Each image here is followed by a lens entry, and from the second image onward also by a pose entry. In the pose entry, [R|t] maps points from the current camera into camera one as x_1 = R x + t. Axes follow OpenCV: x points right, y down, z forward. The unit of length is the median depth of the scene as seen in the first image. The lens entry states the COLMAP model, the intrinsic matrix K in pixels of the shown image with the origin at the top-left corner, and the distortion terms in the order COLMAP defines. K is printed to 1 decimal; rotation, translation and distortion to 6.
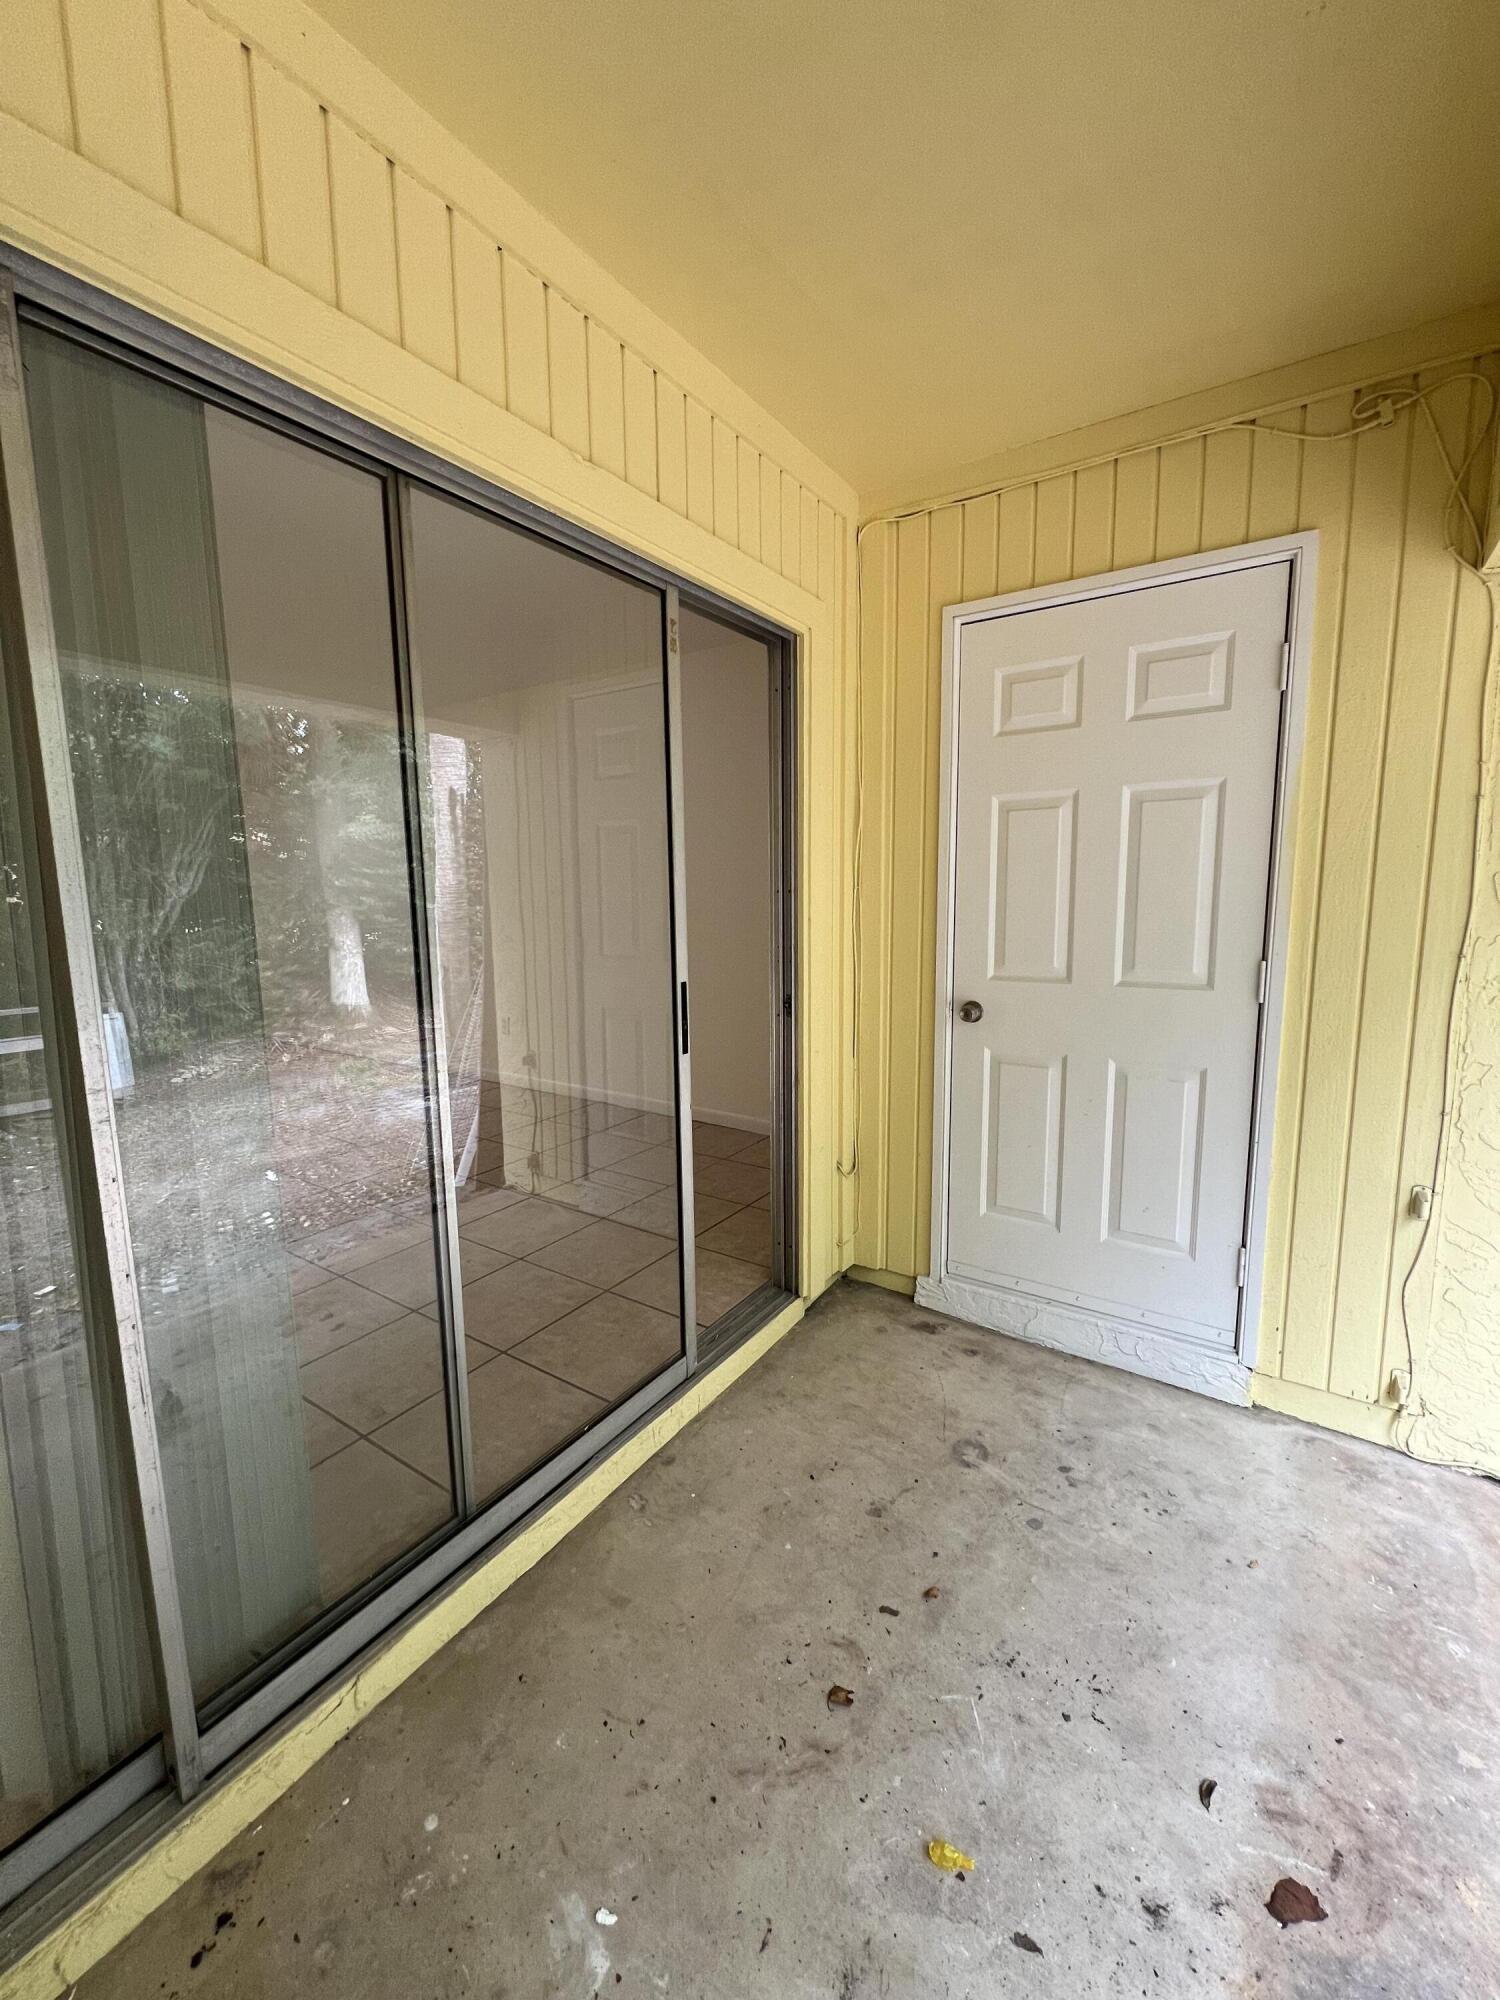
lens RADIAL K [[804.0, 0, 751.1], [0, 804.0, 990.3], [0, 0, 1]] dist [-0.000383, 0.000166]
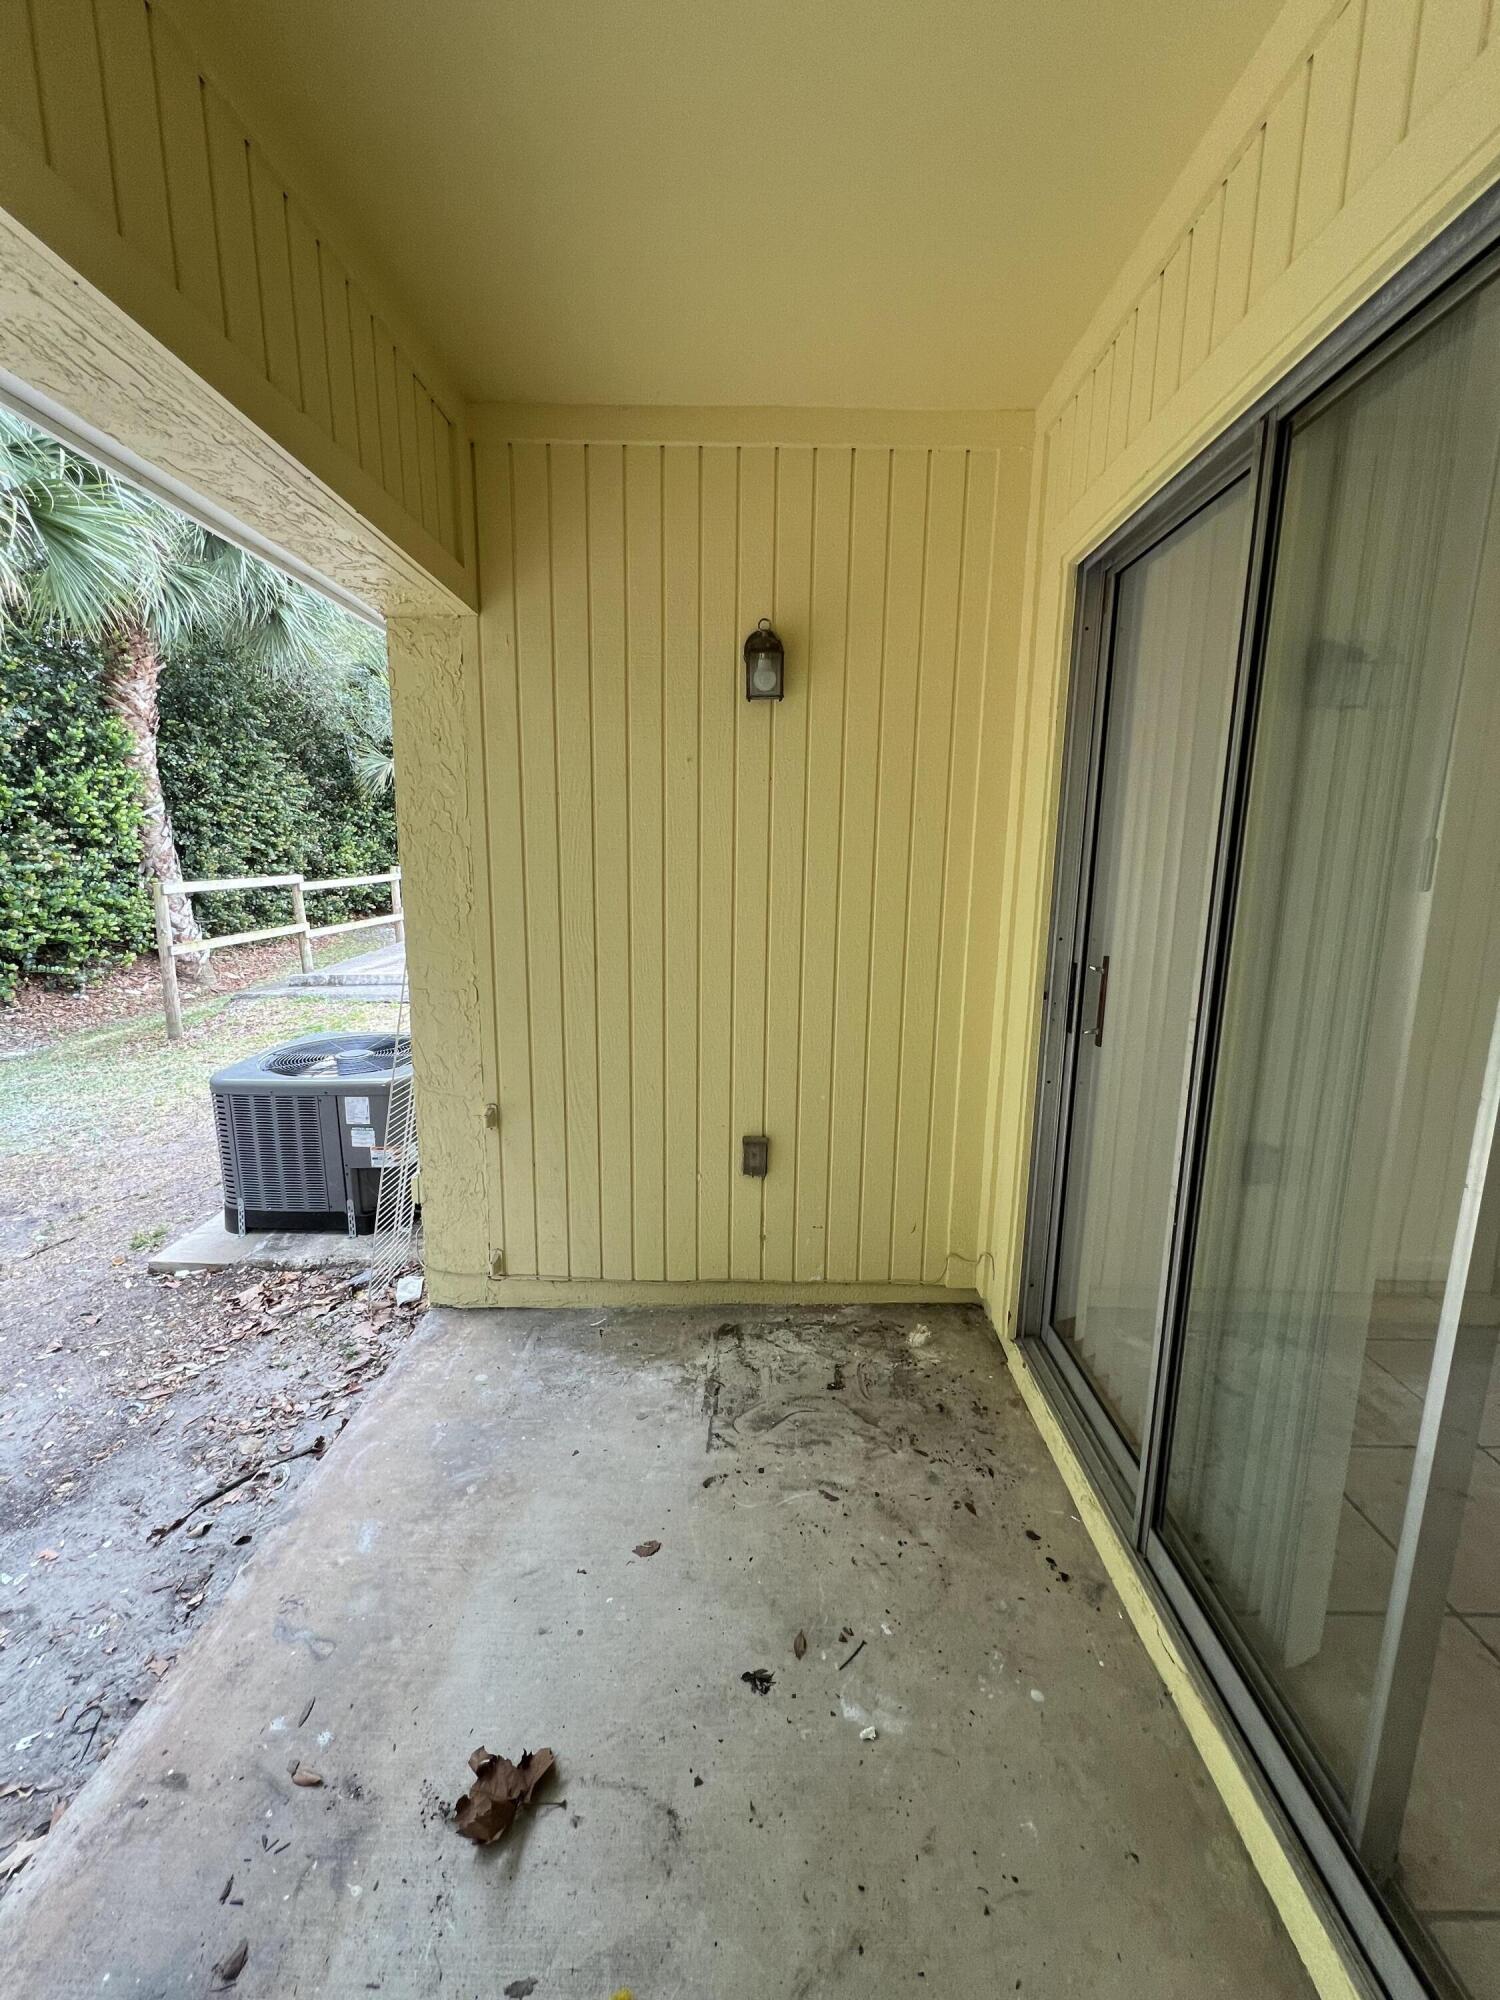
lens RADIAL K [[804.0, 0, 755.2], [0, 804.0, 999.4], [0, 0, 1]] dist [-0.000383, 0.000166]
pose [[-0.833437, 0.097540, -0.543938, 0.453368], [-0.077796, 0.953788, 0.290236, -0.203121], [0.547111, 0.284209, -0.787334, 1.381526]]
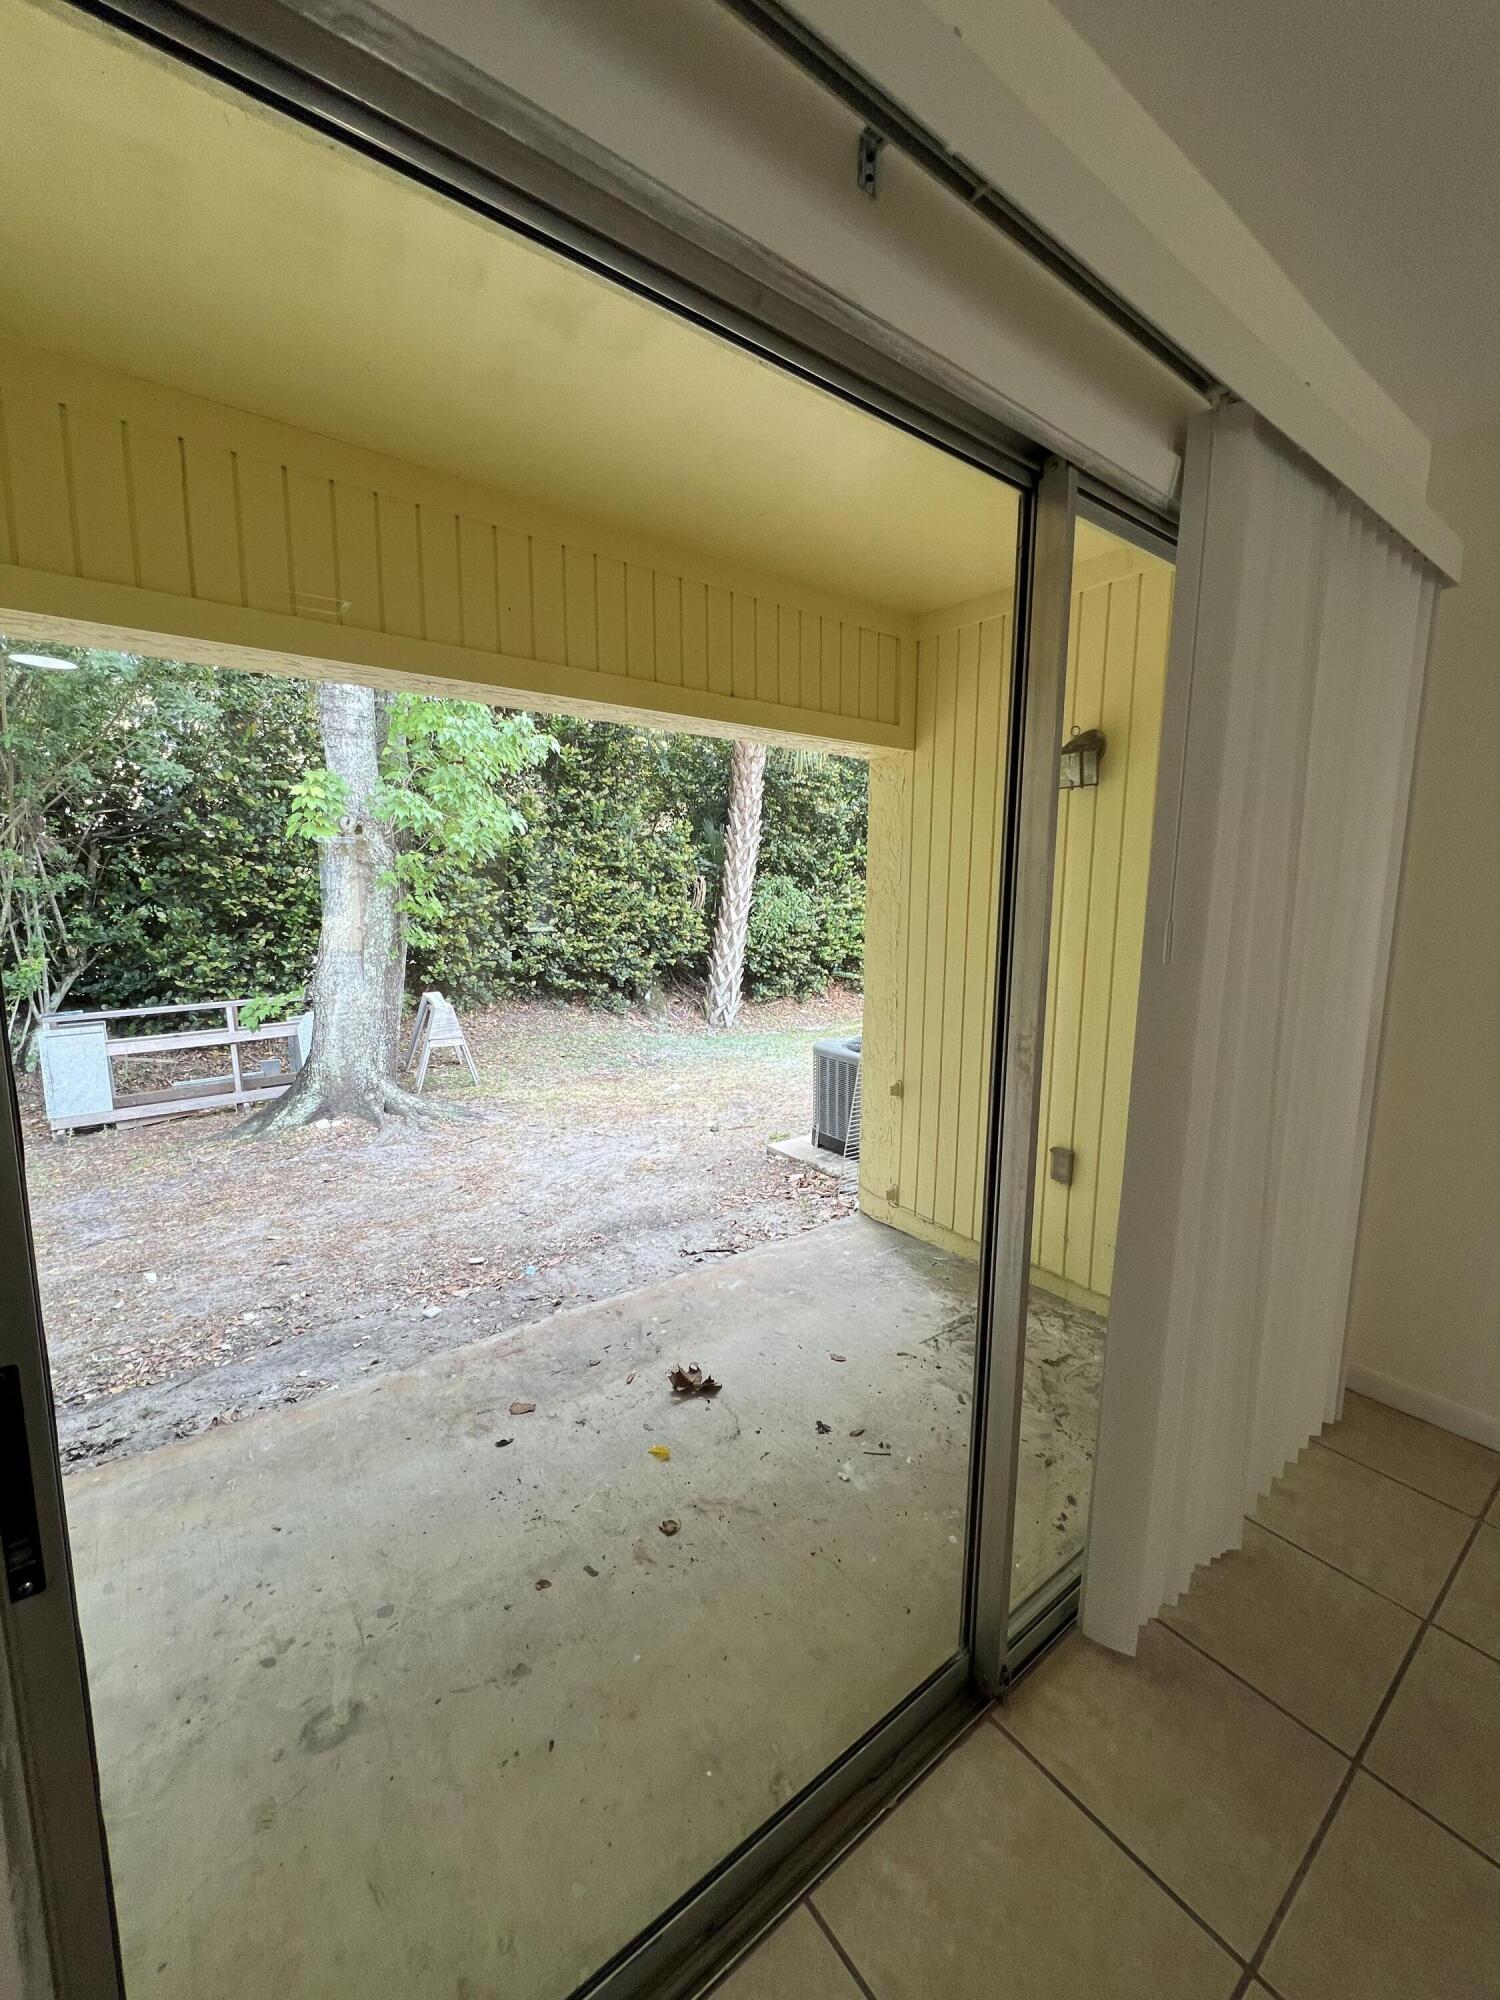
lens RADIAL K [[804.0, 0, 752.1], [0, 804.0, 998.9], [0, 0, 1]] dist [-0.000383, 0.000166]
pose [[-0.945620, -0.043242, 0.322388, -0.478996], [0.044706, 0.964440, 0.260493, -0.376885], [-0.322188, 0.260740, -0.910060, 2.229792]]
